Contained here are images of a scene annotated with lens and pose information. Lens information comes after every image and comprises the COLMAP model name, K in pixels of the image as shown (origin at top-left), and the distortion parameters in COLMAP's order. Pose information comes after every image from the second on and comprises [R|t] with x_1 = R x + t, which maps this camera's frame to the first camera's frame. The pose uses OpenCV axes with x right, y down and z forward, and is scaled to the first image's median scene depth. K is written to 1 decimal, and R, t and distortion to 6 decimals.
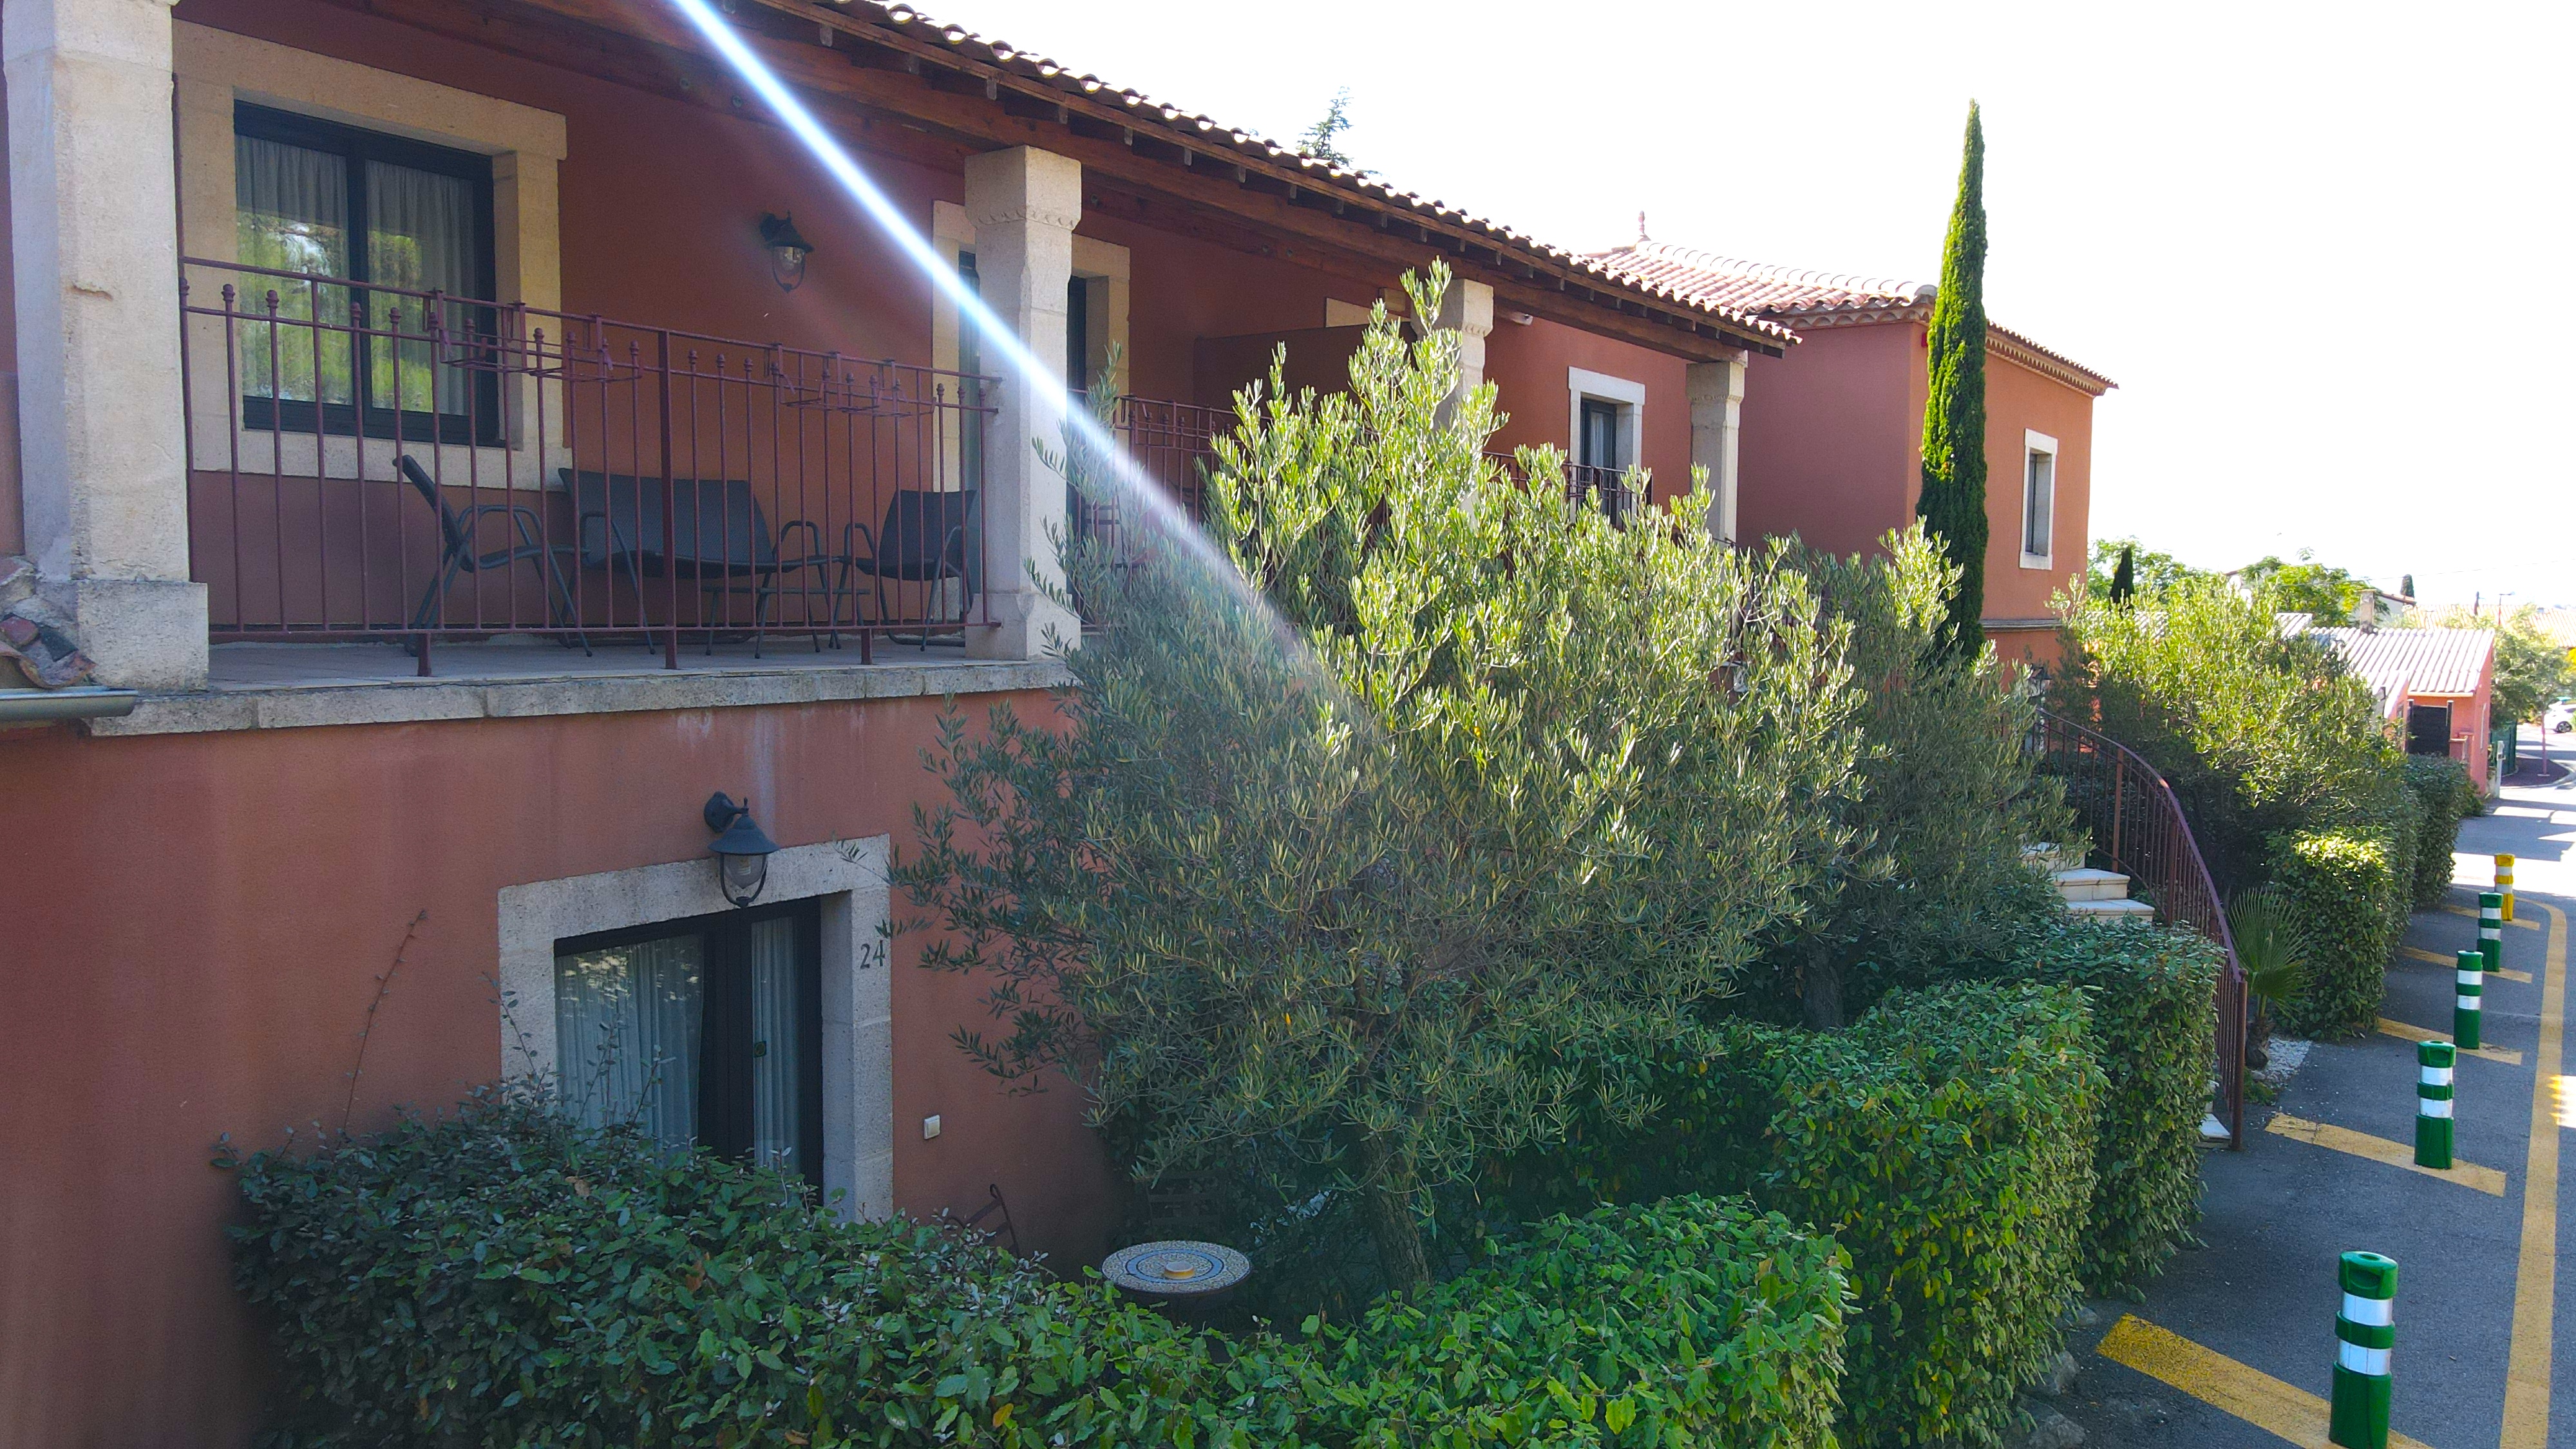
lens RADIAL K [[1901.0, 0, 1291.2], [0, 1901.0, 738.6], [0, 0, 1]] dist [-0.000539, 0.032262]
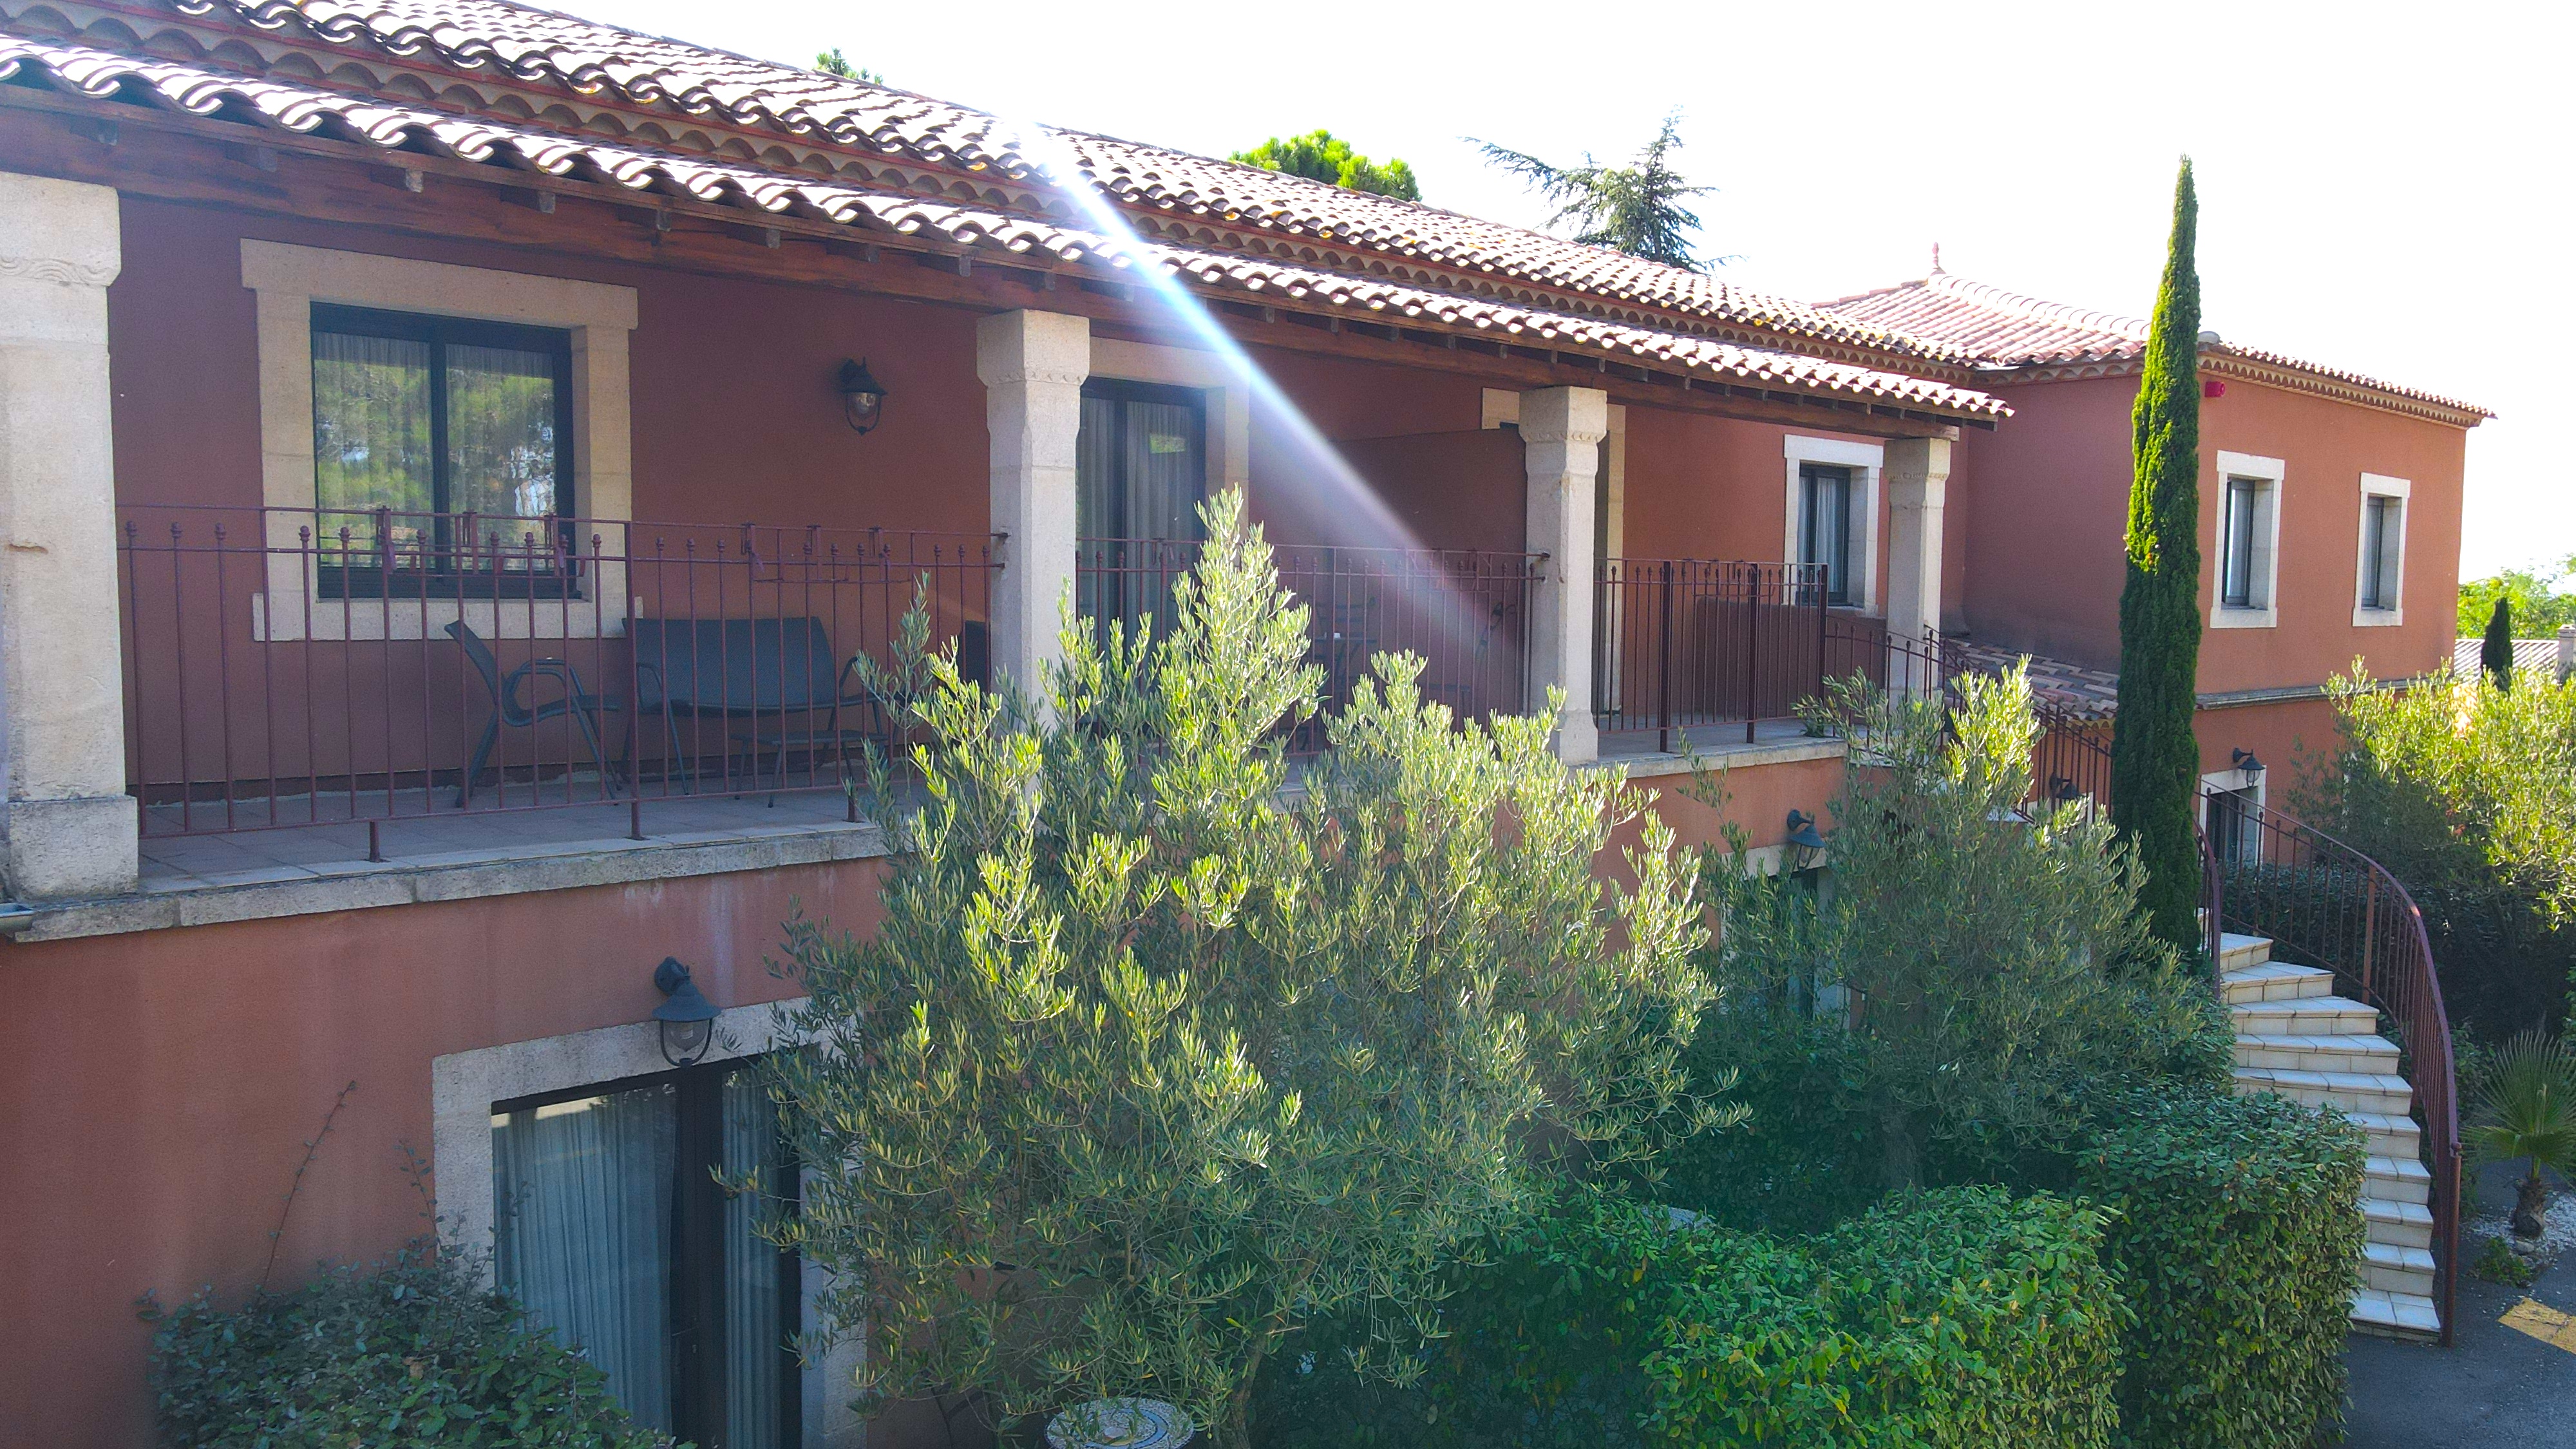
lens RADIAL K [[1897.6, 0, 1288.7], [0, 1897.6, 738.5], [0, 0, 1]] dist [0.007727, 0.020026]
pose [[0.978532, 0.014160, -0.205606, 0.246868], [-0.014382, 0.999896, 0.000415, -0.097088], [0.205591, 0.002551, 0.978635, 0.035356]]
